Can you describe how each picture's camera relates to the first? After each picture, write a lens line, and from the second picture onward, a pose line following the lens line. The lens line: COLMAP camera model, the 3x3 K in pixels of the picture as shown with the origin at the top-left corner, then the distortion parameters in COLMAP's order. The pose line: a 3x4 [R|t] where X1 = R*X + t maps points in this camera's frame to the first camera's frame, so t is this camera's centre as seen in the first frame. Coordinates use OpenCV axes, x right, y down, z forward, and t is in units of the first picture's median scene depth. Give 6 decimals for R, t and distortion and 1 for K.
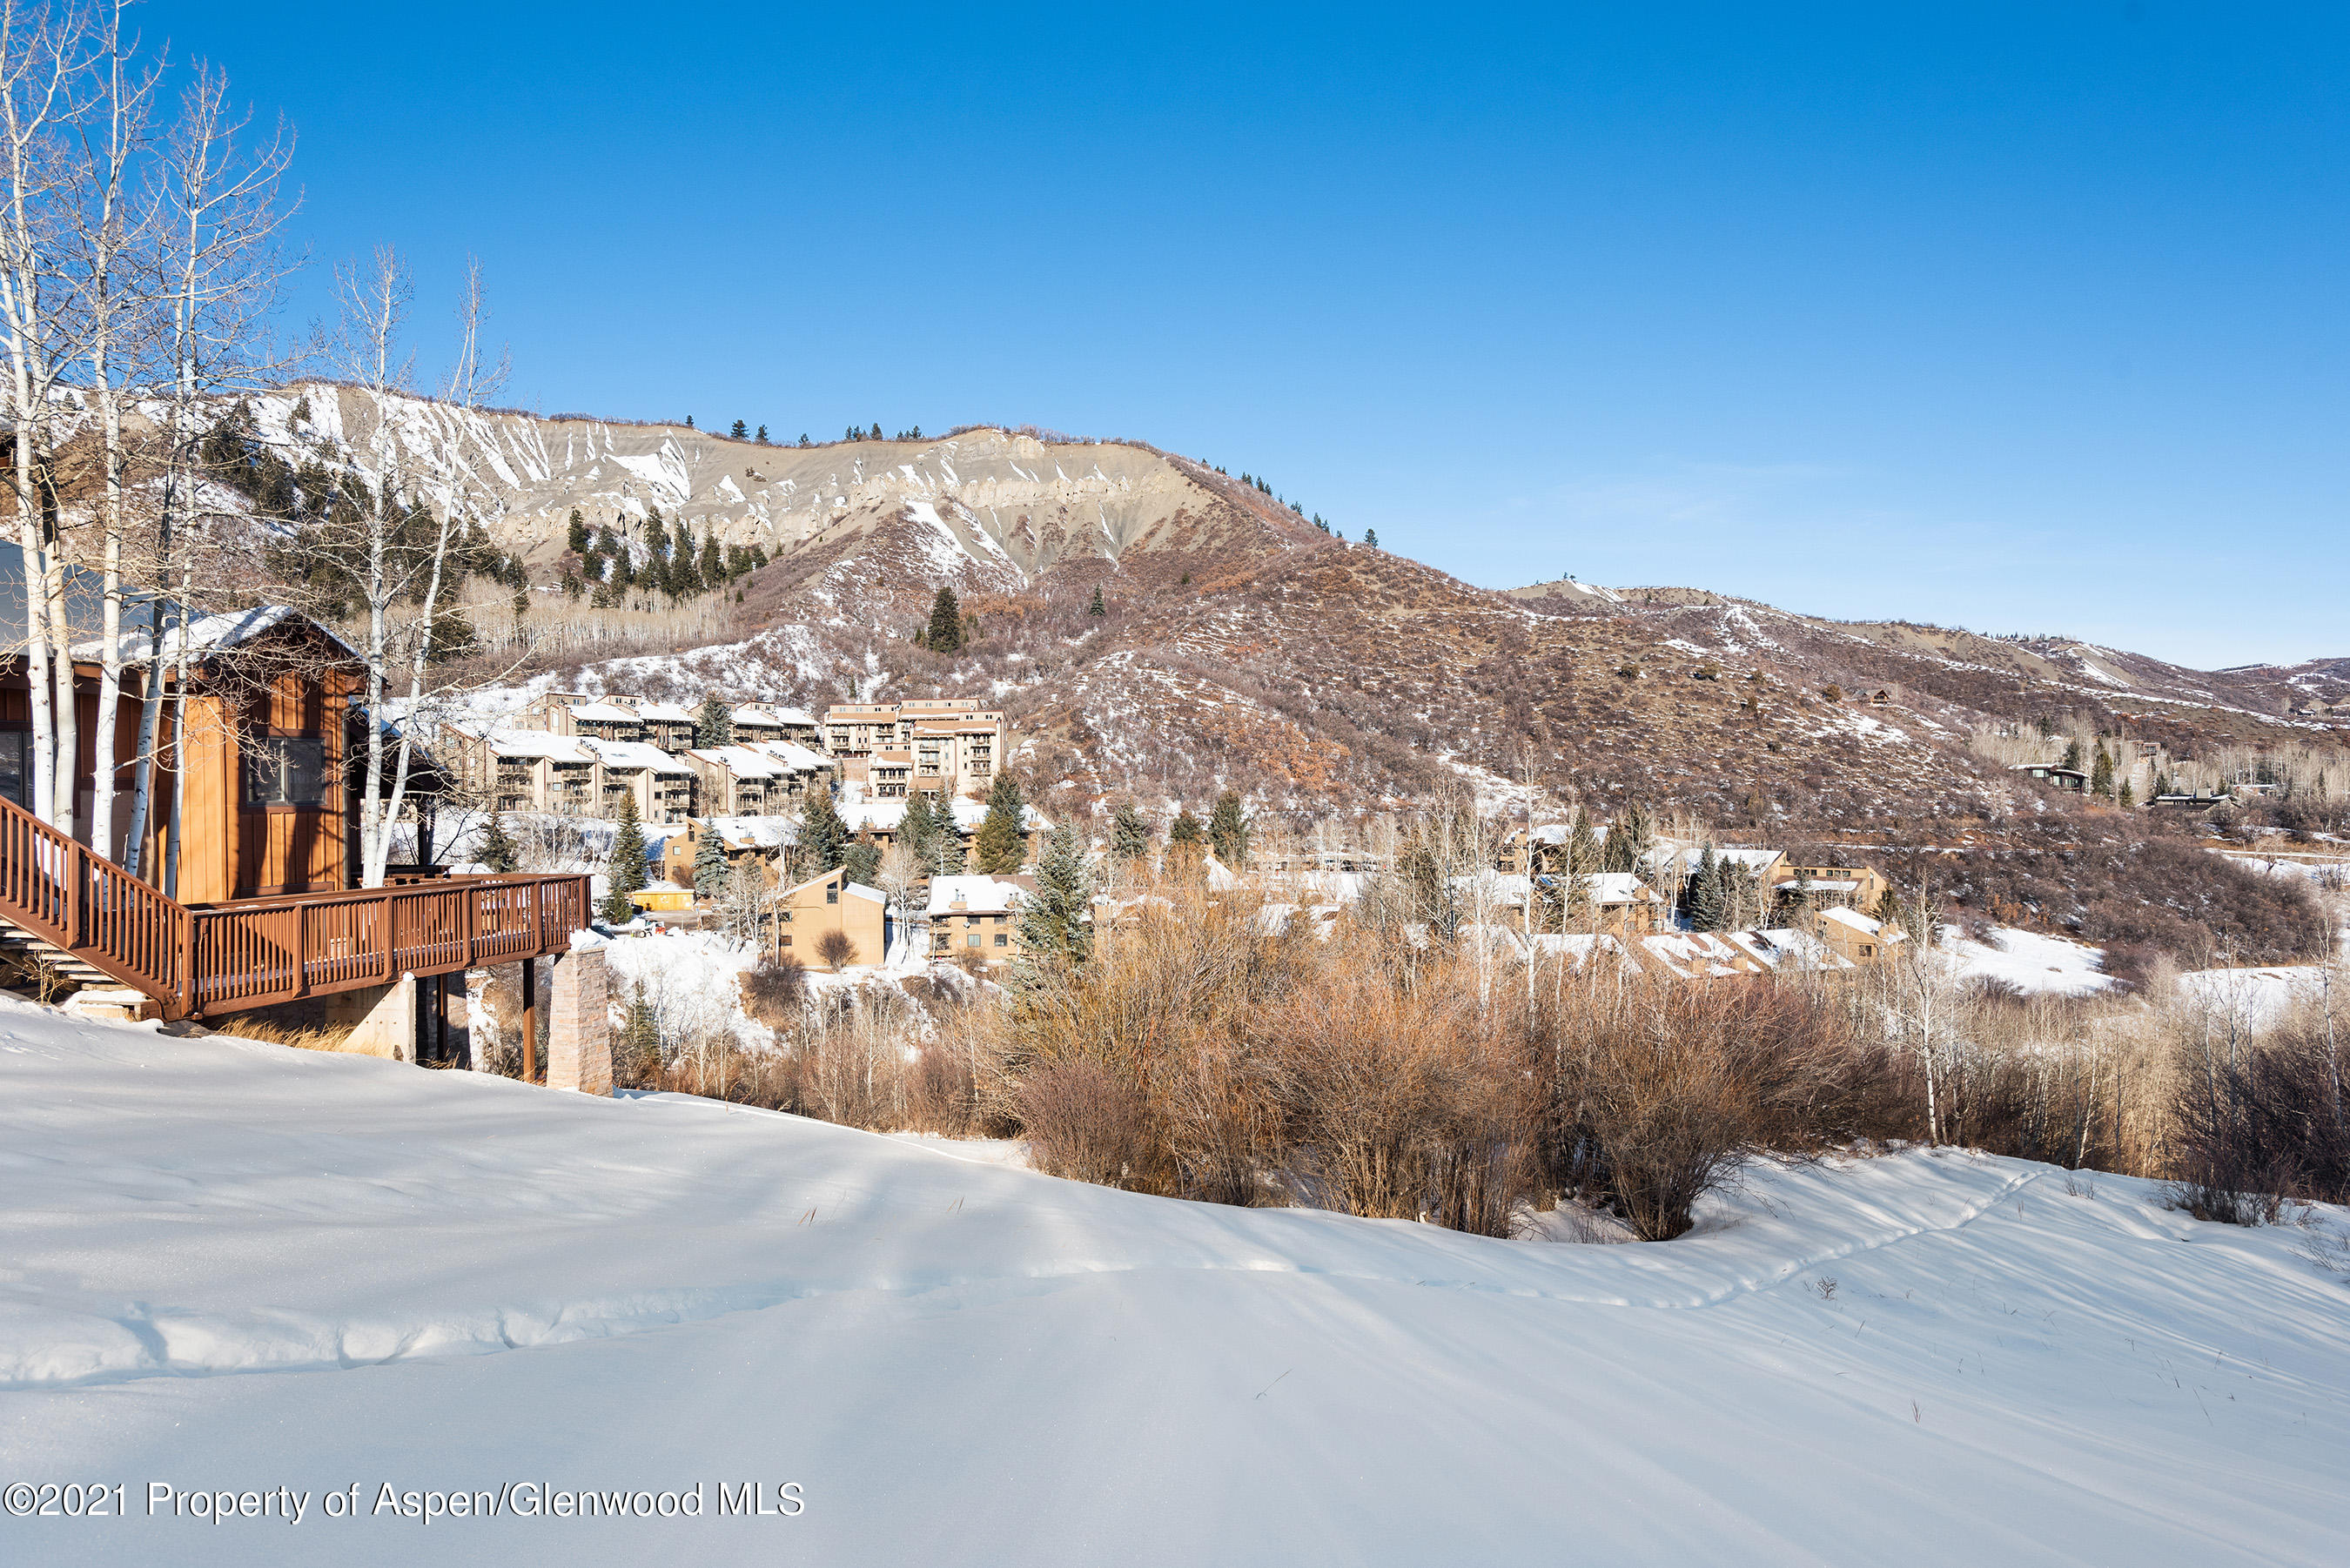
lens RADIAL K [[1618.3, 0, 1167.0], [0, 1618.3, 784.4], [0, 0, 1]] dist [0.012066, 0.001195]
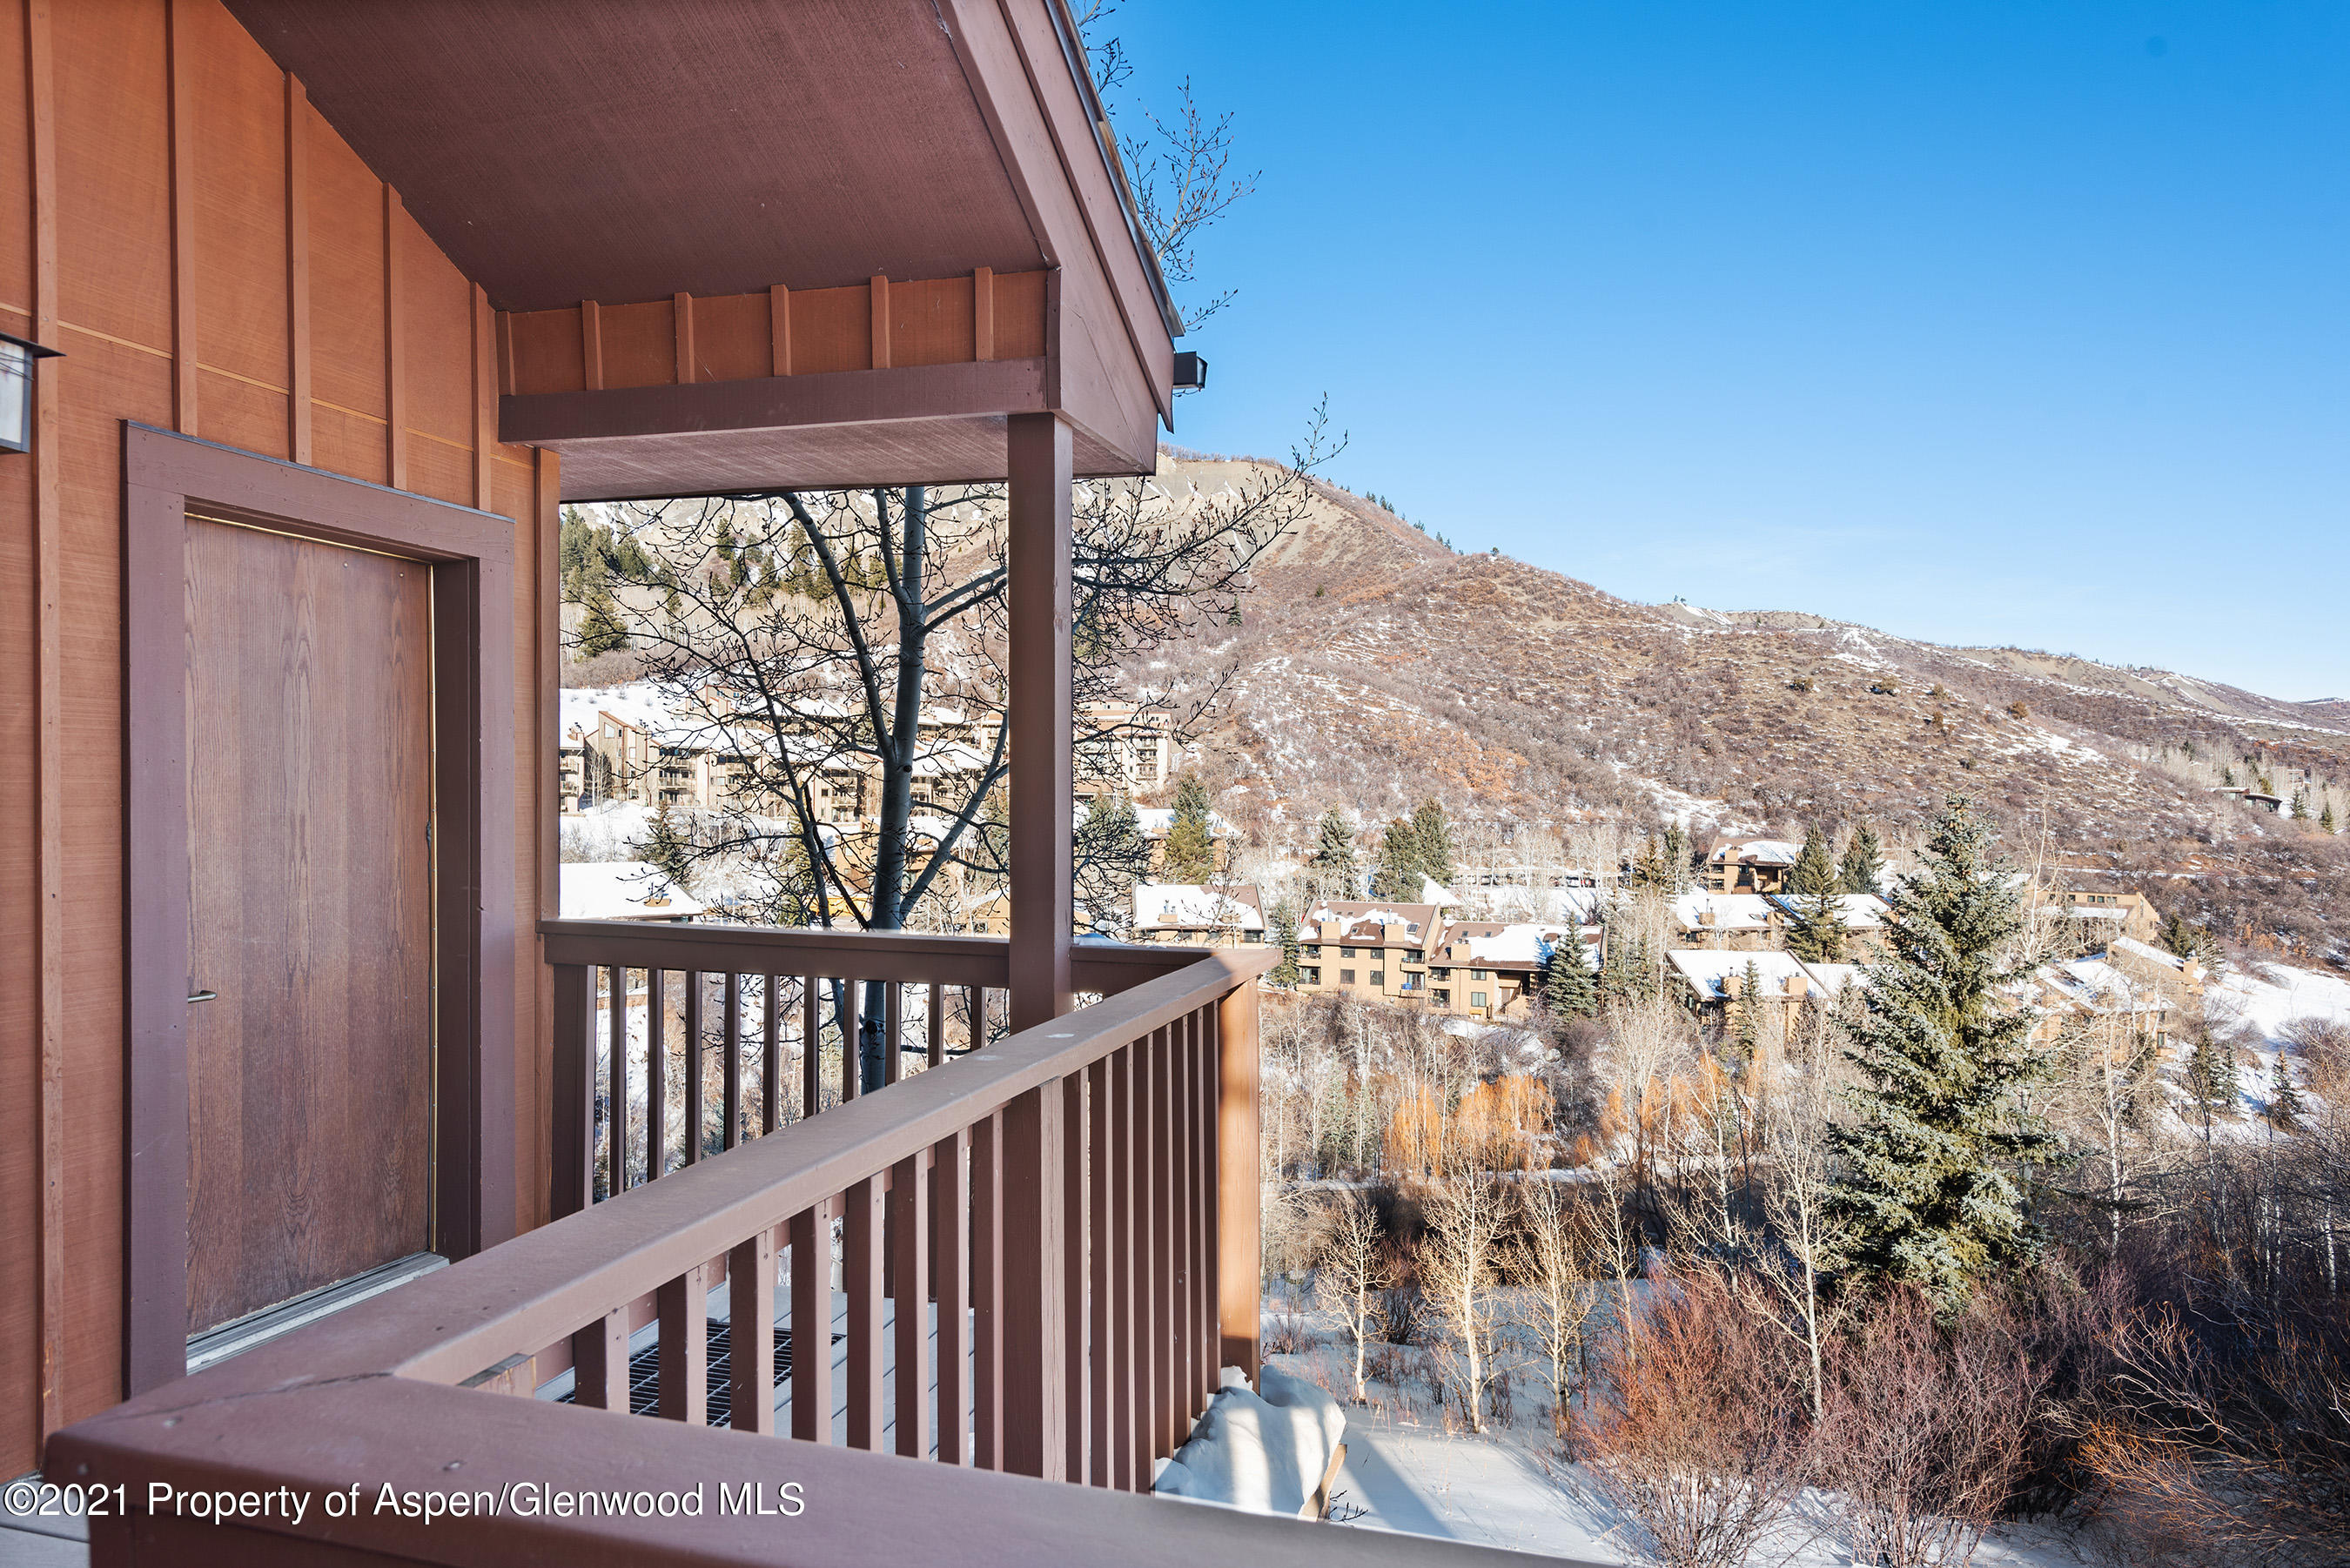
lens RADIAL K [[1440.2, 0, 1182.5], [0, 1440.2, 824.5], [0, 0, 1]] dist [0.003428, -0.001412]
pose [[0.999431, 0.017796, -0.028645, -0.061832], [-0.017277, 0.999684, 0.018282, 0.004814], [0.028962, -0.017776, 0.999422, 0.128133]]
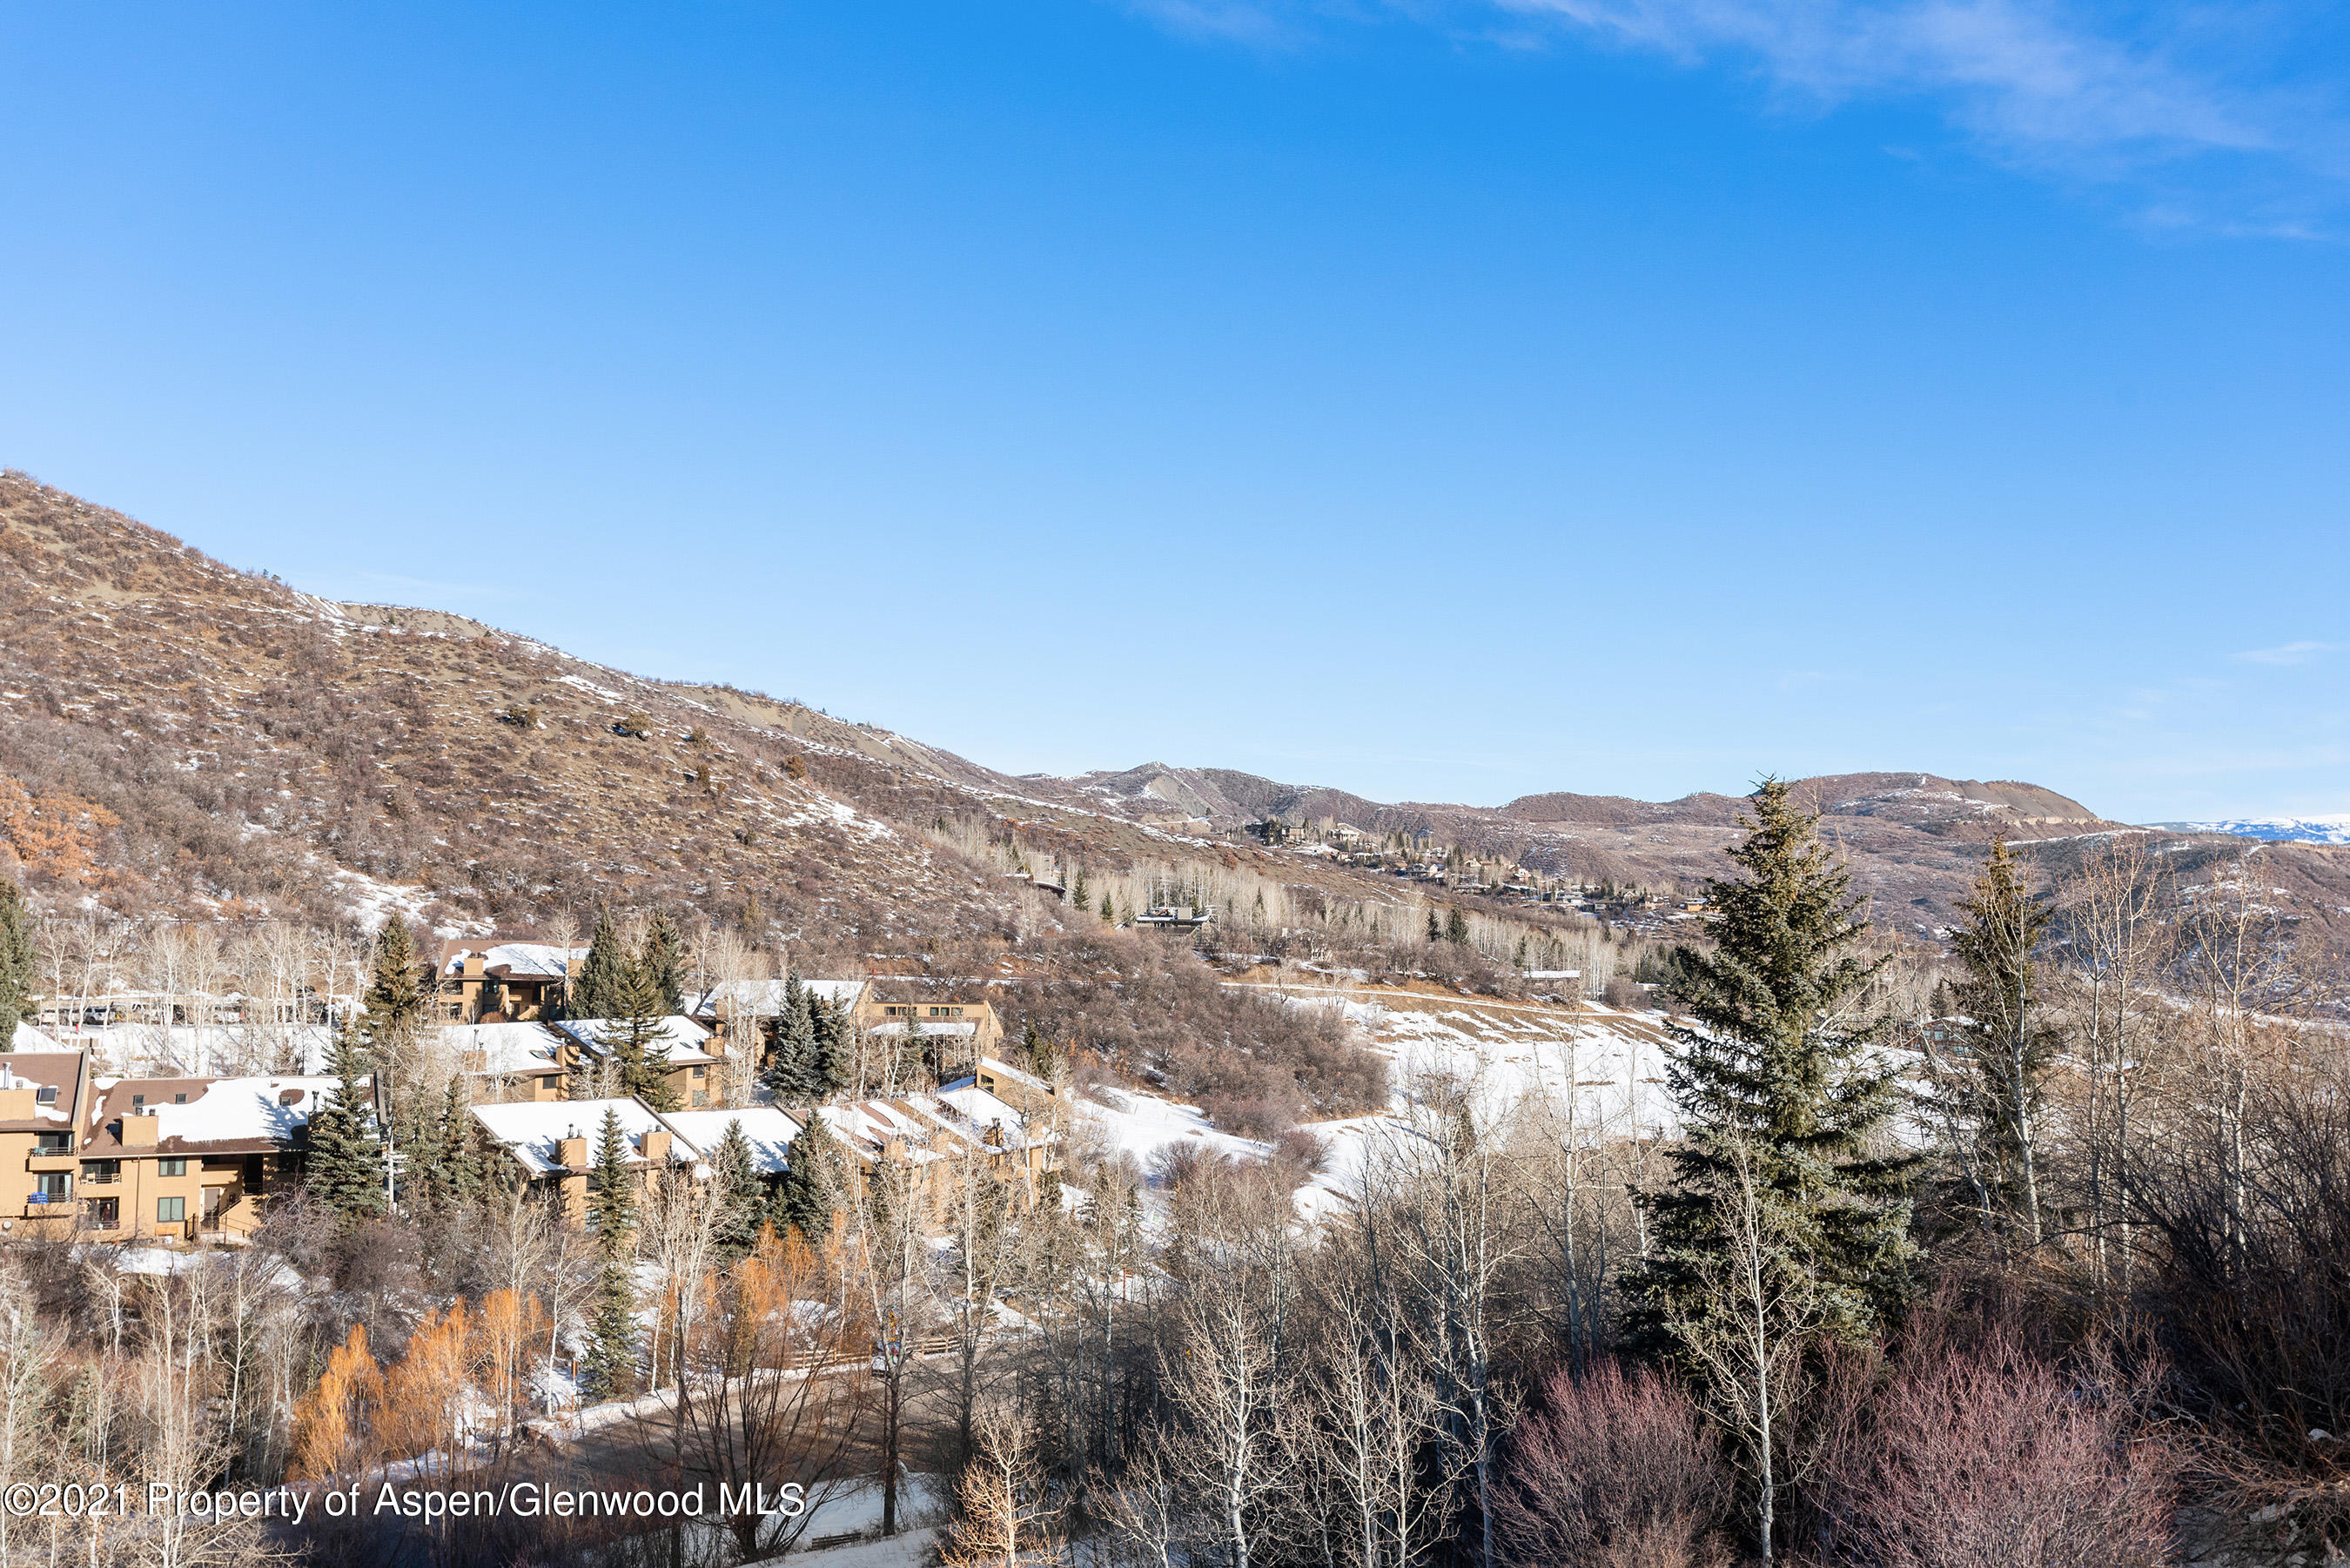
lens RADIAL K [[2255.9, 0, 1170.9], [0, 2255.9, 783.4], [0, 0, 1]] dist [-0.004044, 0.000000]
pose [[0.746920, 0.052242, 0.662858, -0.127729], [-0.013140, 0.997874, -0.063840, 0.012556], [-0.664784, 0.038974, 0.746018, 0.146967]]
